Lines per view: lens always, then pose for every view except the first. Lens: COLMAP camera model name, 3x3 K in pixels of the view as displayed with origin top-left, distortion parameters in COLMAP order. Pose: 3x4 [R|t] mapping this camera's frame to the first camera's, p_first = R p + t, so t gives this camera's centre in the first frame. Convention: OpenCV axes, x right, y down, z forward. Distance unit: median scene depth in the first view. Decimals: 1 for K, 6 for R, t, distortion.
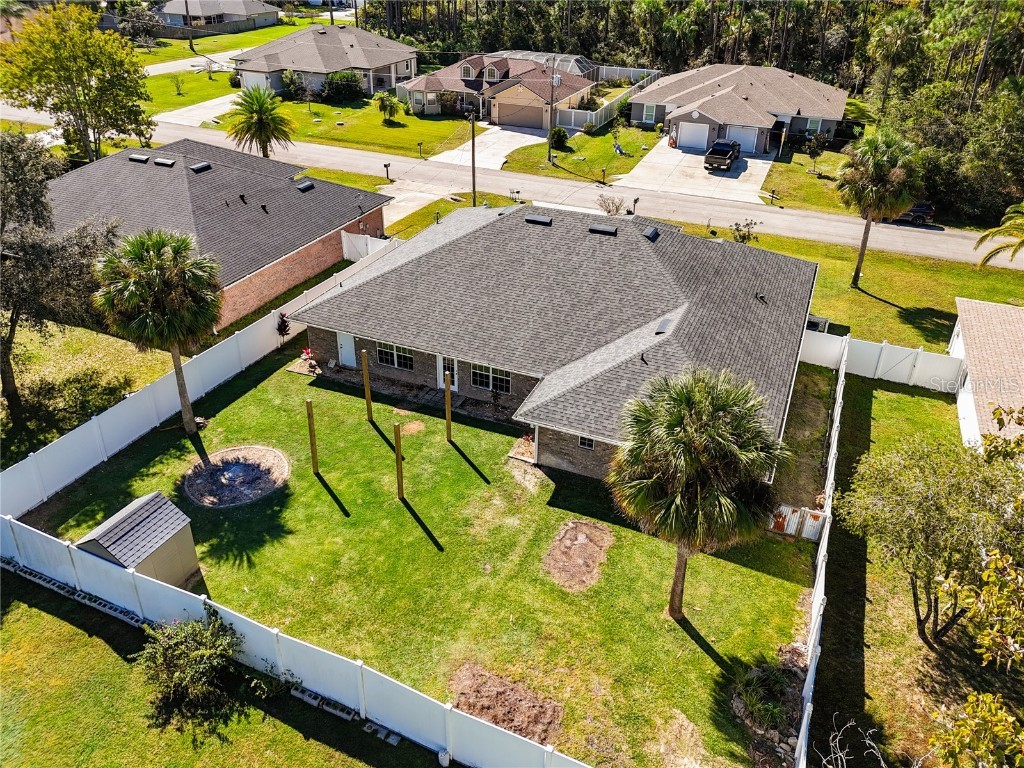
lens RADIAL K [[776.0, 0, 515.0], [0, 776.0, 344.4], [0, 0, 1]] dist [0.059400, -0.057924]
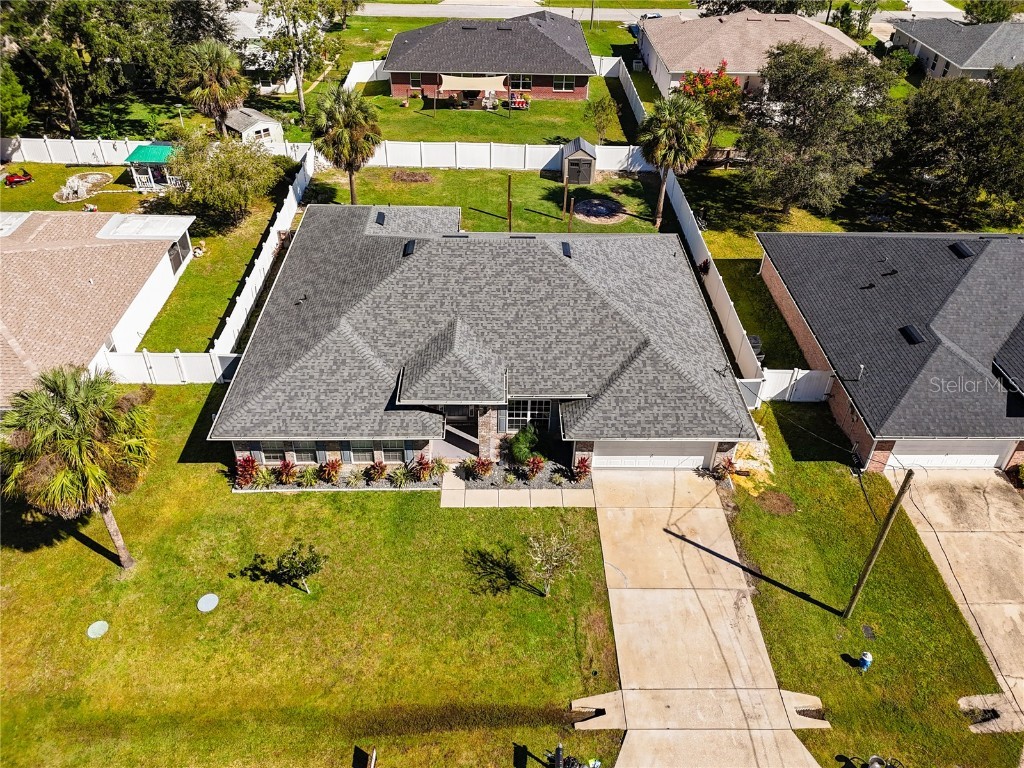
lens RADIAL K [[776.0, 0, 515.0], [0, 776.0, 344.4], [0, 0, 1]] dist [0.059400, -0.057924]
pose [[-0.910839, 0.208744, -0.356086, 0.441484], [-0.227267, 0.466523, 0.854813, -0.987817], [0.344559, 0.859524, -0.377487, 1.562303]]
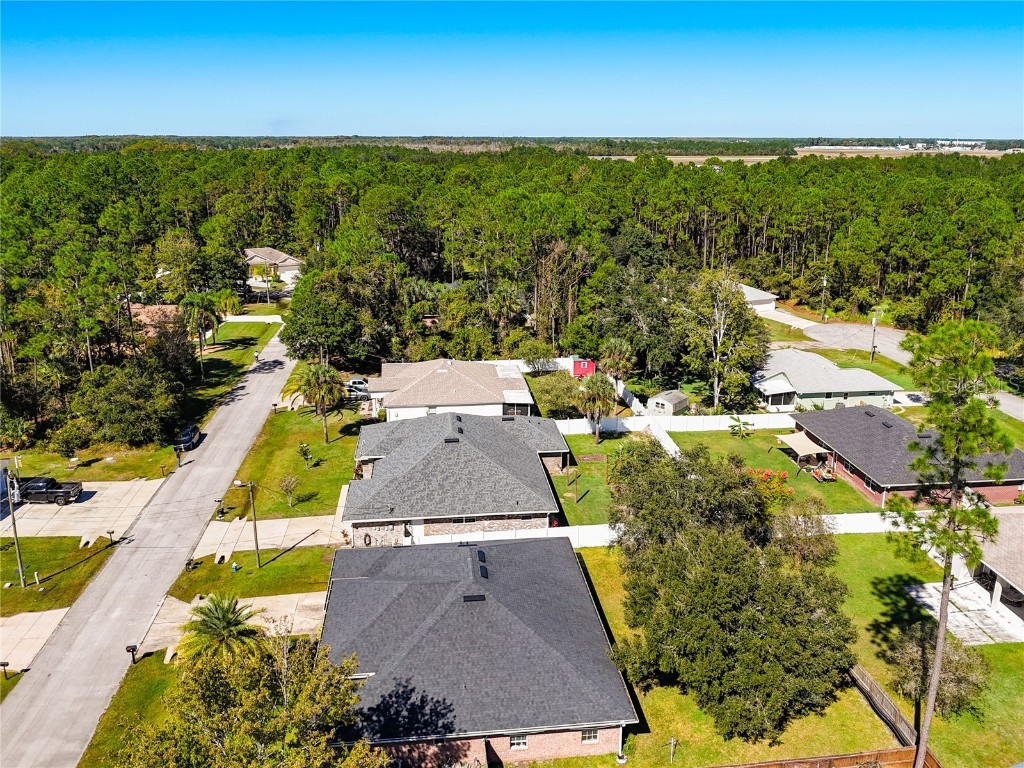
lens RADIAL K [[776.0, 0, 515.0], [0, 776.0, 344.4], [0, 0, 1]] dist [0.059400, -0.057924]
pose [[-0.496902, -0.240707, 0.833756, -1.698665], [0.391091, 0.795551, 0.462760, -1.236357], [-0.774685, 0.556020, -0.301173, 1.419754]]
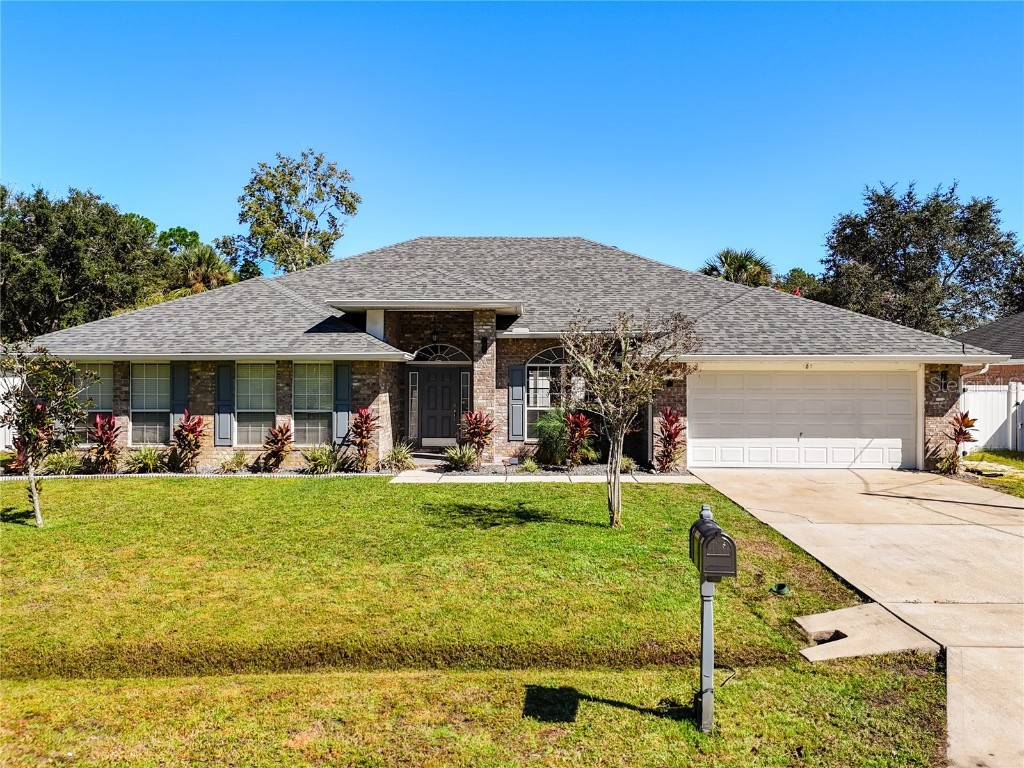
lens RADIAL K [[797.4, 0, 516.6], [0, 797.4, 396.2], [0, 0, 1]] dist [0.039109, -0.000174]
pose [[-0.925878, -0.014141, -0.377559, 0.343748], [-0.193712, 0.875731, 0.442234, -0.372992], [0.324386, 0.482592, -0.813559, 1.723626]]
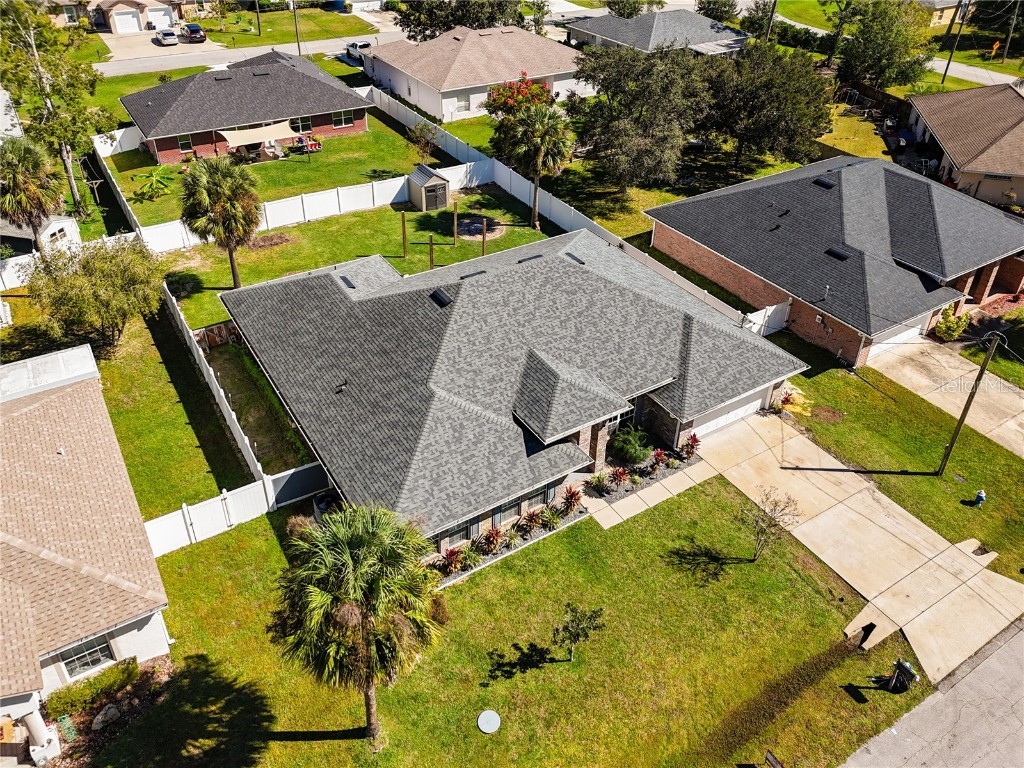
lens RADIAL K [[773.5, 0, 515.8], [0, 773.5, 329.5], [0, 0, 1]] dist [0.065846, -0.058111]
pose [[-0.565941, 0.420750, -0.709000, 0.832979], [-0.411084, 0.601429, 0.685050, -0.821685], [0.714648, 0.679156, -0.167410, 1.276246]]
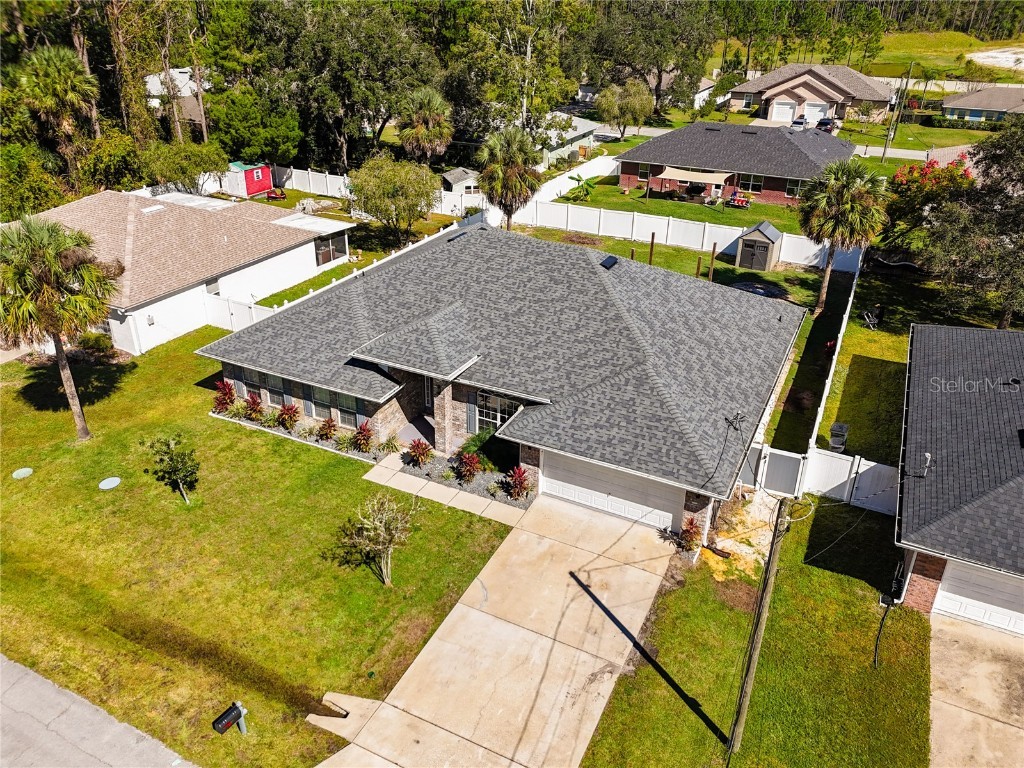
lens RADIAL K [[776.0, 0, 515.0], [0, 776.0, 344.4], [0, 0, 1]] dist [0.059400, -0.057924]
pose [[-0.997572, -0.058065, 0.038452, 0.056086], [-0.005293, 0.613748, 0.789484, -0.847889], [-0.069441, 0.787364, -0.612565, 1.735179]]
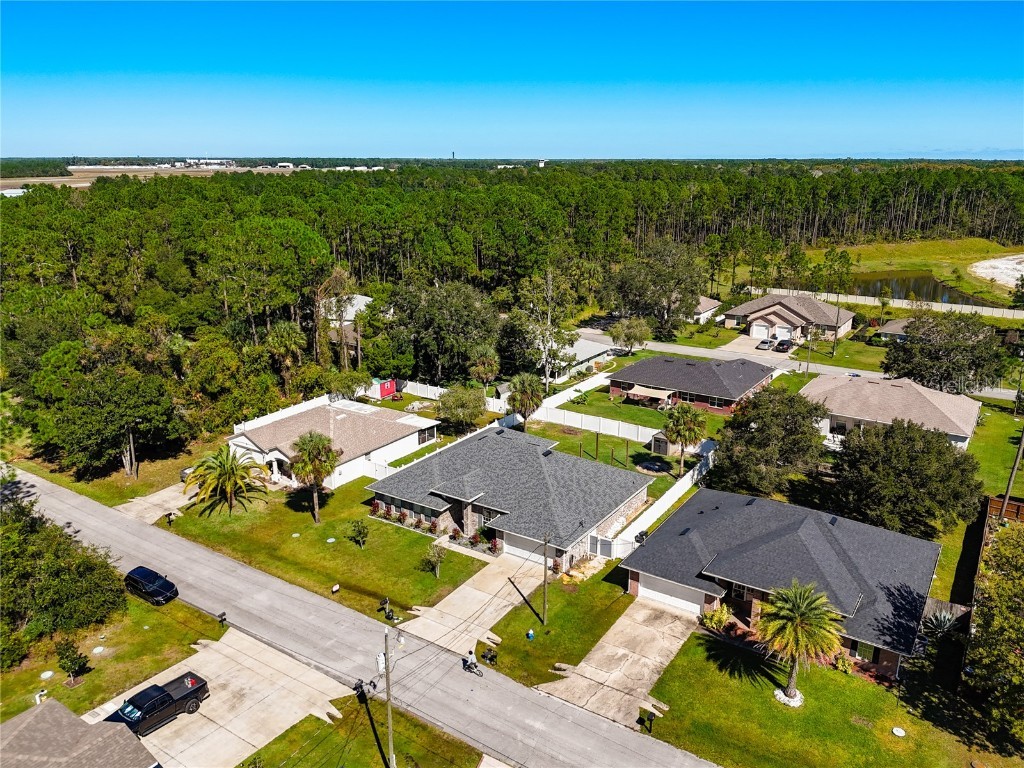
lens RADIAL K [[783.9, 0, 509.5], [0, 783.9, 363.5], [0, 0, 1]] dist [0.121059, -0.267850]
pose [[-0.981524, -0.066178, 0.179532, -0.273598], [0.071735, 0.742577, 0.665908, -1.742967], [-0.177384, 0.666483, -0.724110, 2.446425]]
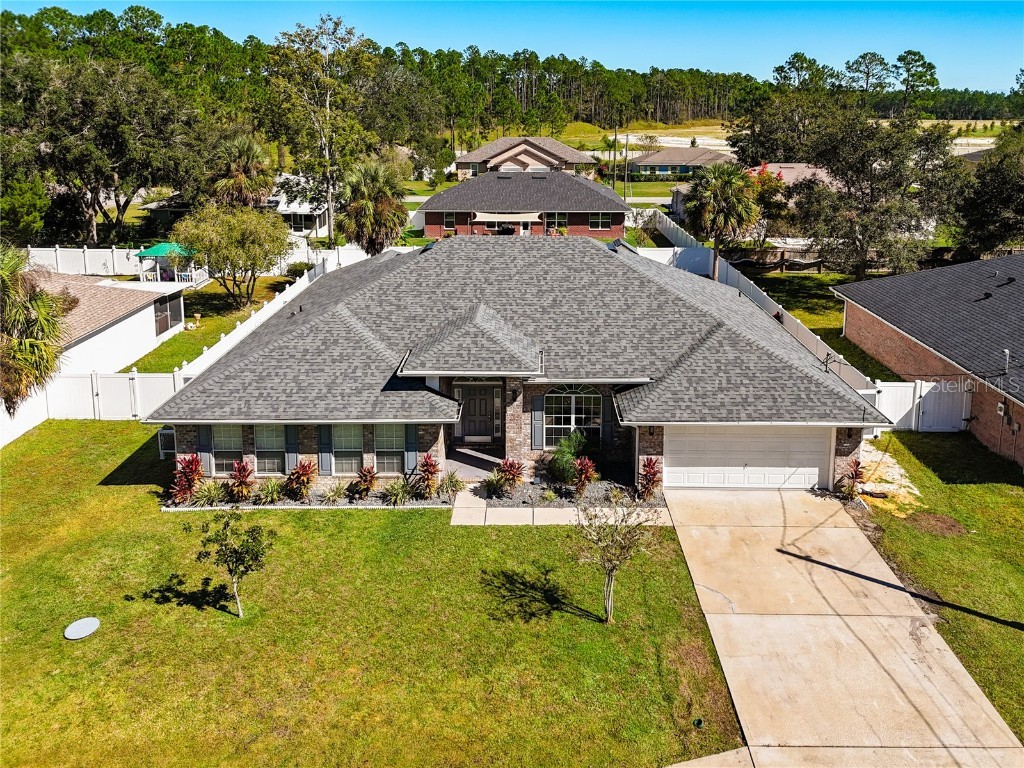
lens RADIAL K [[799.0, 0, 526.6], [0, 799.0, 256.7], [0, 0, 1]] dist [0.055528, -0.038885]
pose [[-0.921404, 0.049002, -0.385504, 0.422106], [-0.198692, 0.793140, 0.575717, -0.671913], [0.333970, 0.607065, -0.721066, 1.711744]]
